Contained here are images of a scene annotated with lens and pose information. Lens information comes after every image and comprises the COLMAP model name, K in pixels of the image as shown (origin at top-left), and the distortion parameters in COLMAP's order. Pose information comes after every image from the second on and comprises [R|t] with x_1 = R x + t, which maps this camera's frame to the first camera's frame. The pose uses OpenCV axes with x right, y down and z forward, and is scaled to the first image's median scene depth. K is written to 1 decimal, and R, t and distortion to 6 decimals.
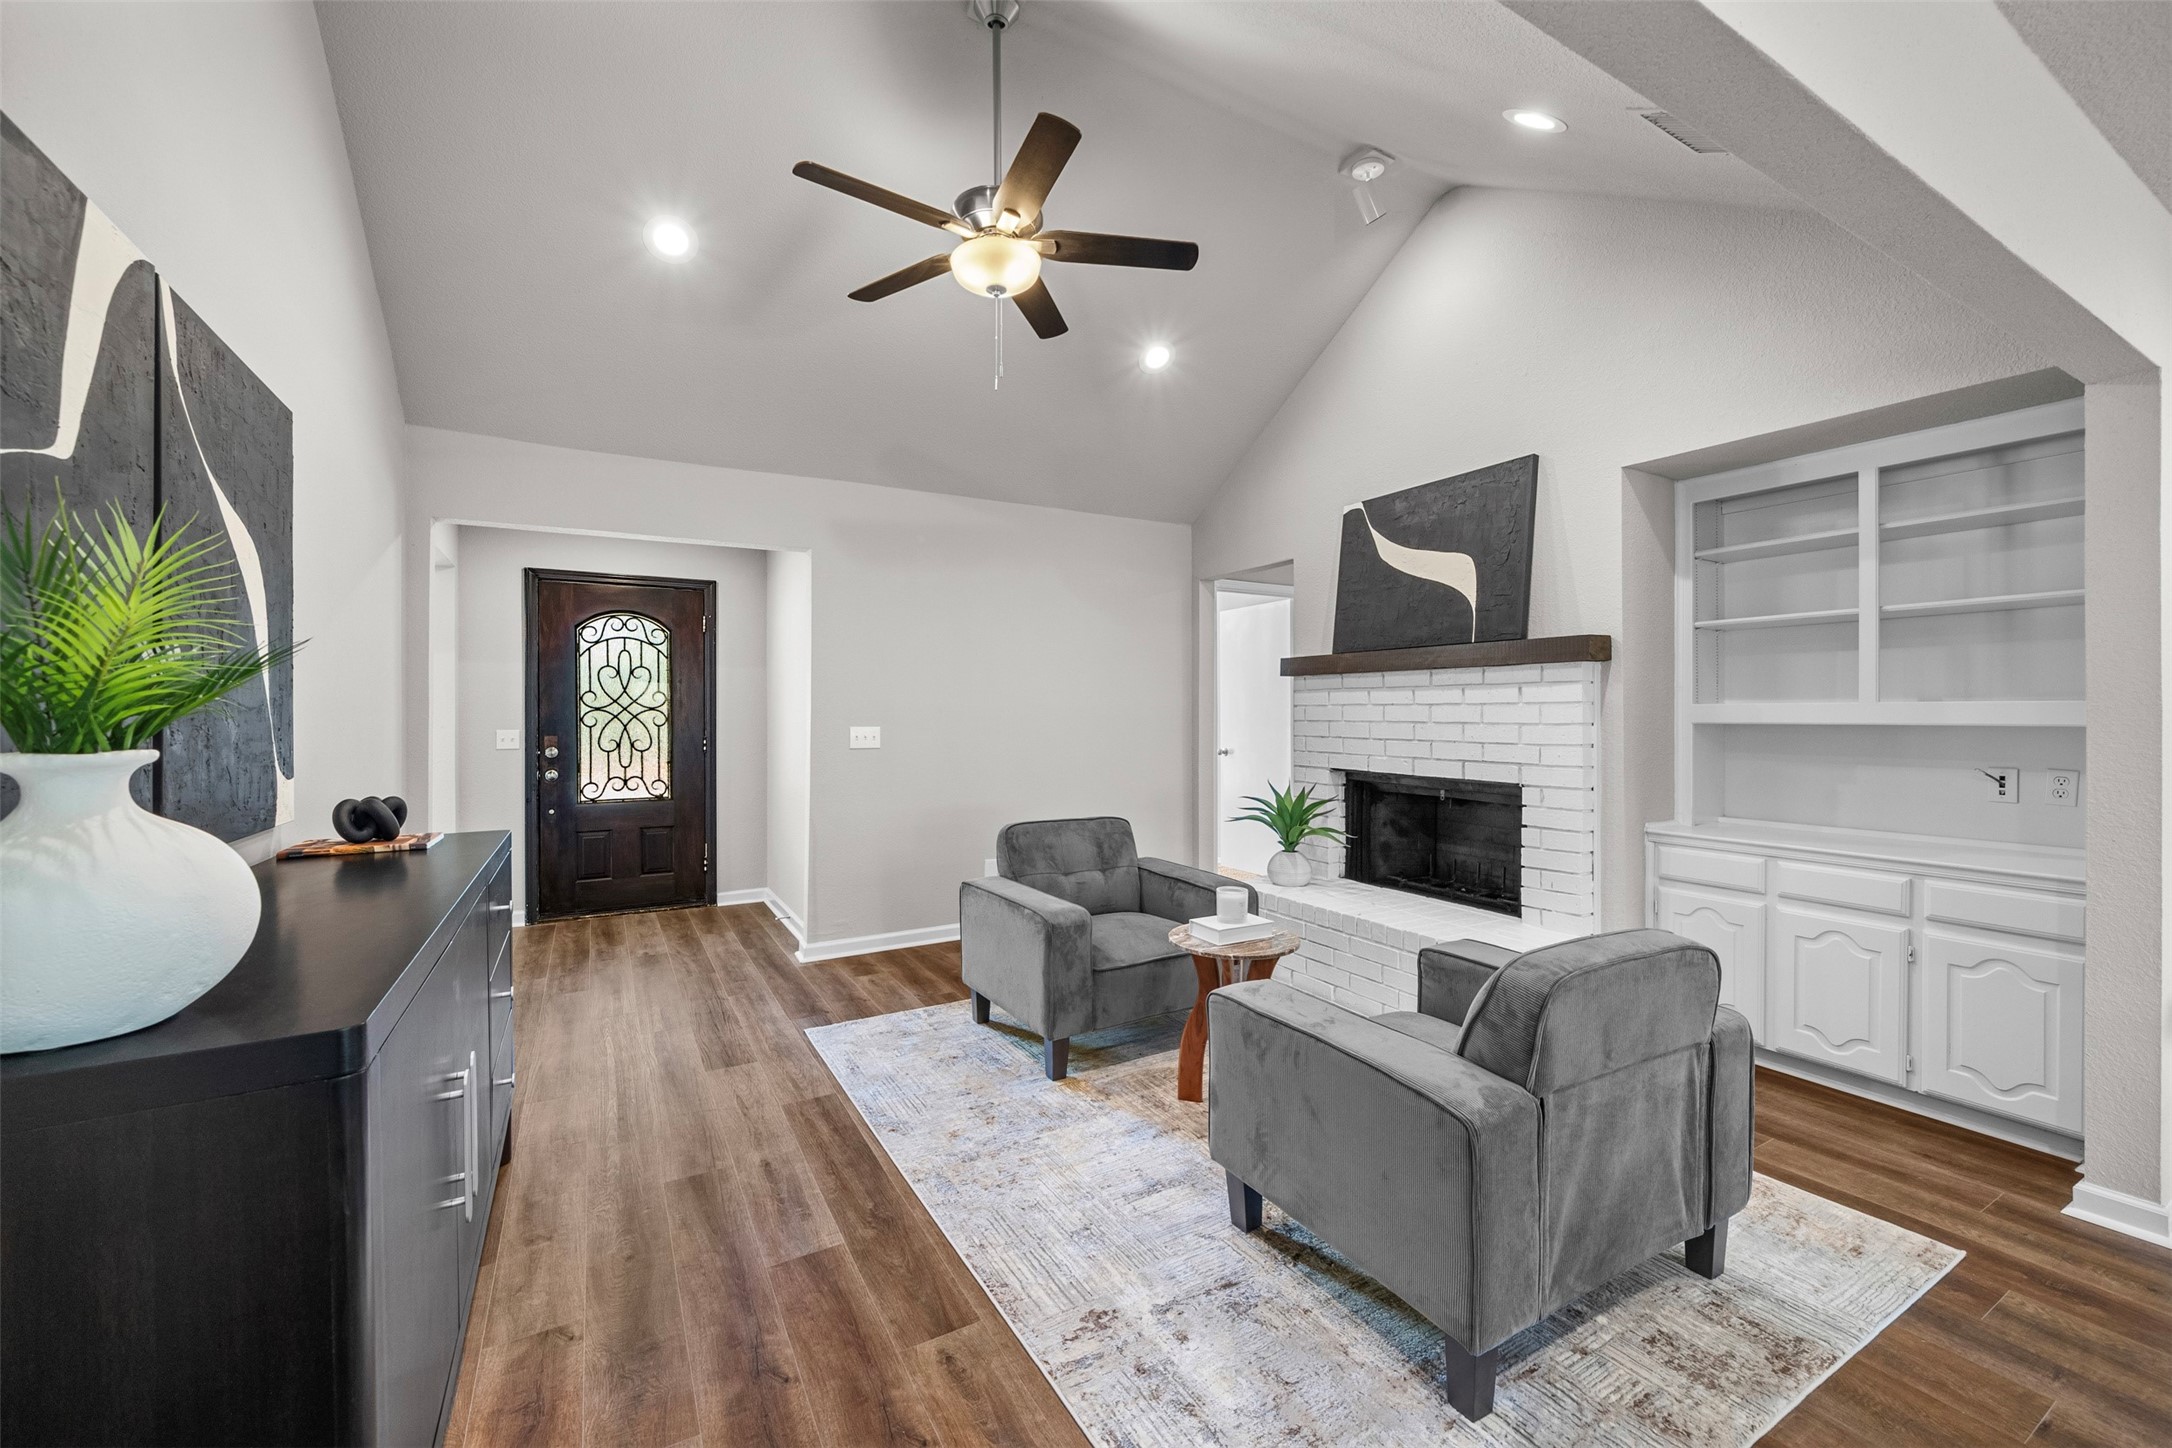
lens RADIAL K [[856.7, 0, 1084.6], [0, 856.7, 721.1], [0, 0, 1]] dist [0.002136, 0.000126]
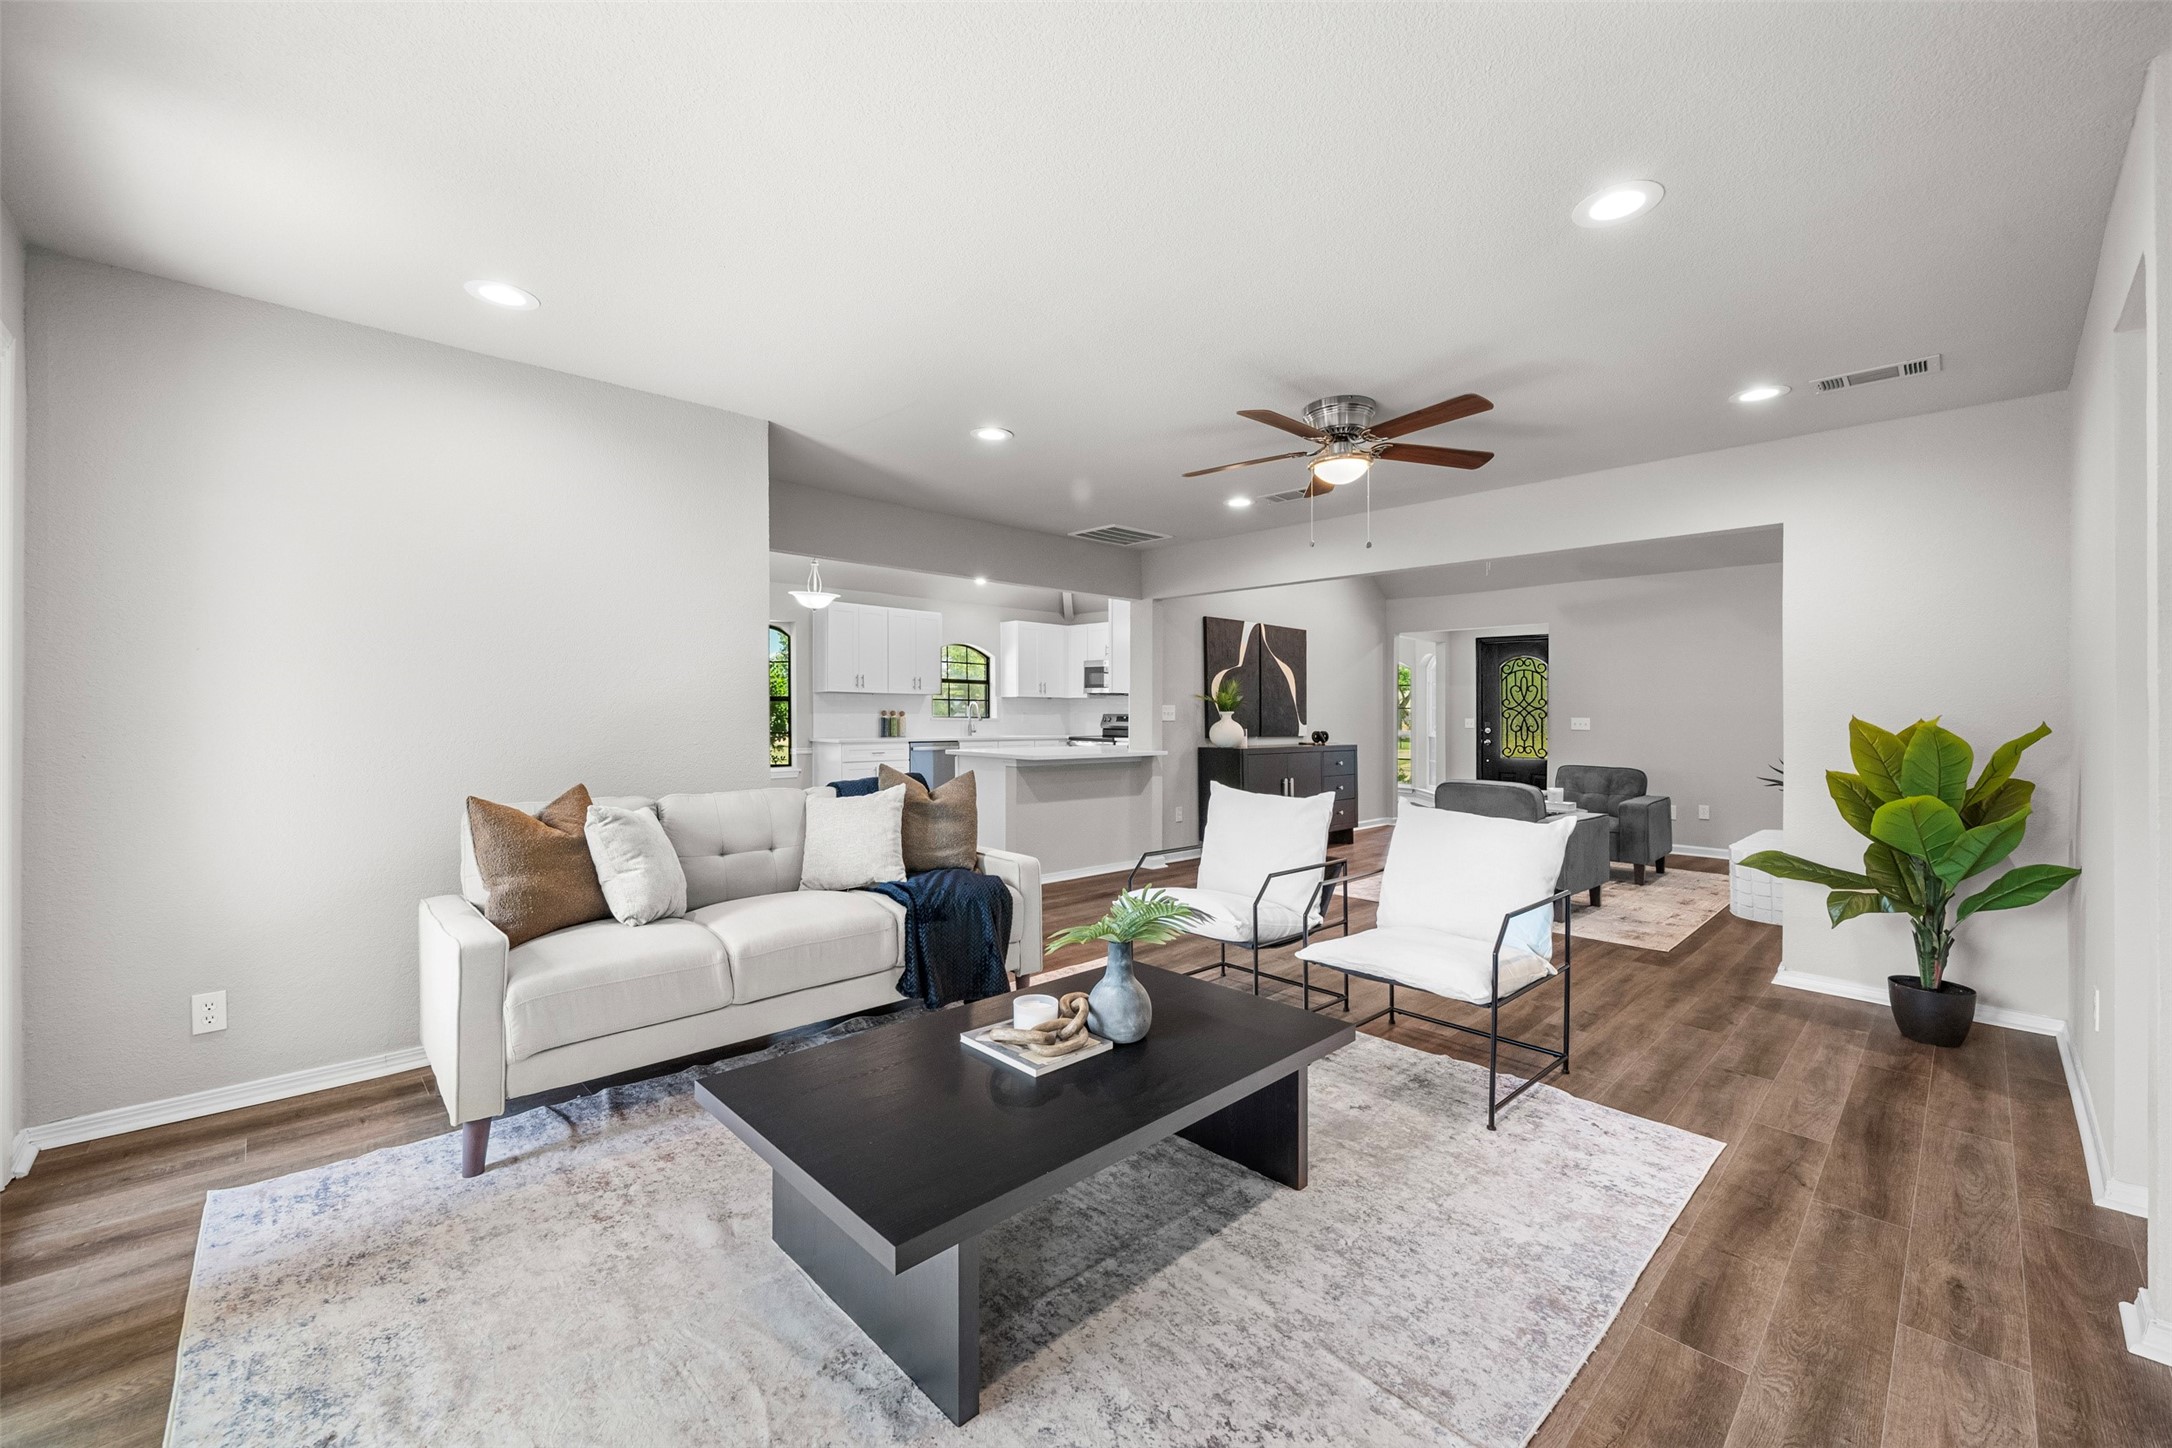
lens RADIAL K [[856.7, 0, 1084.1], [0, 856.7, 716.2], [0, 0, 1]] dist [0.002136, 0.000126]
pose [[0.243301, 0.011347, -0.969884, 1.446755], [-0.020442, 0.999769, 0.006569, 0.012905], [0.969735, 0.018228, 0.243477, -0.508739]]
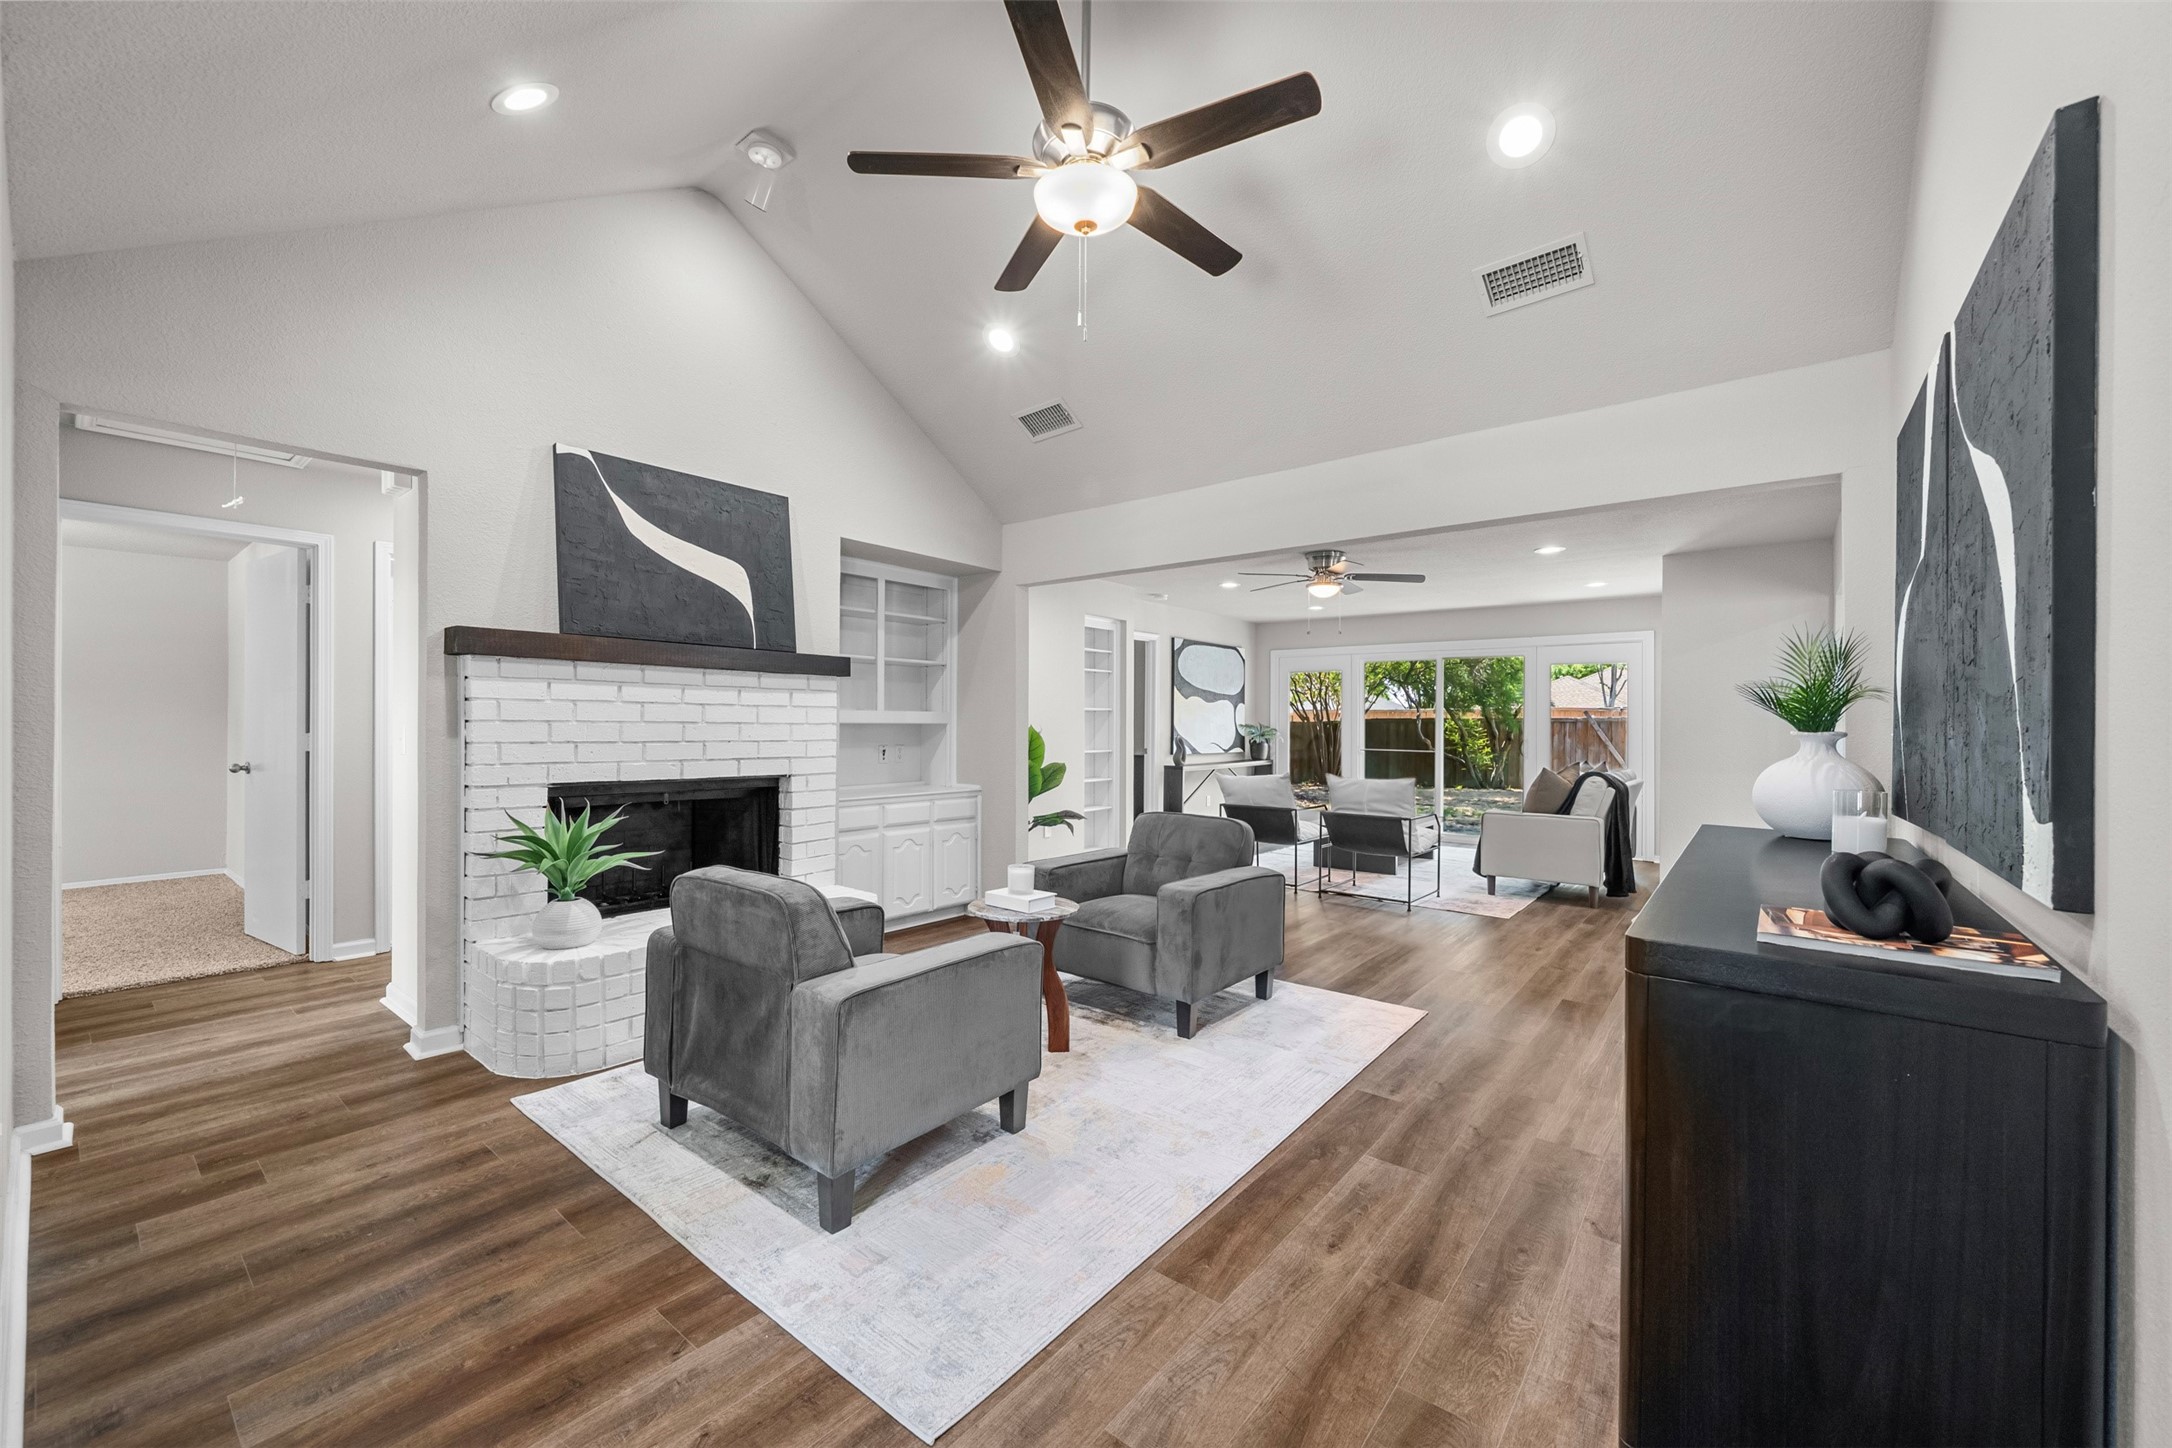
lens RADIAL K [[838.1, 0, 1085.0], [0, 838.1, 724.1], [0, 0, 1]] dist [0.001582, 0.000089]
pose [[-0.360200, -0.000430, 0.932875, -0.711492], [0.000665, 1.000000, 0.000718, 0.003122], [-0.932875, 0.000879, -0.360200, 1.031637]]
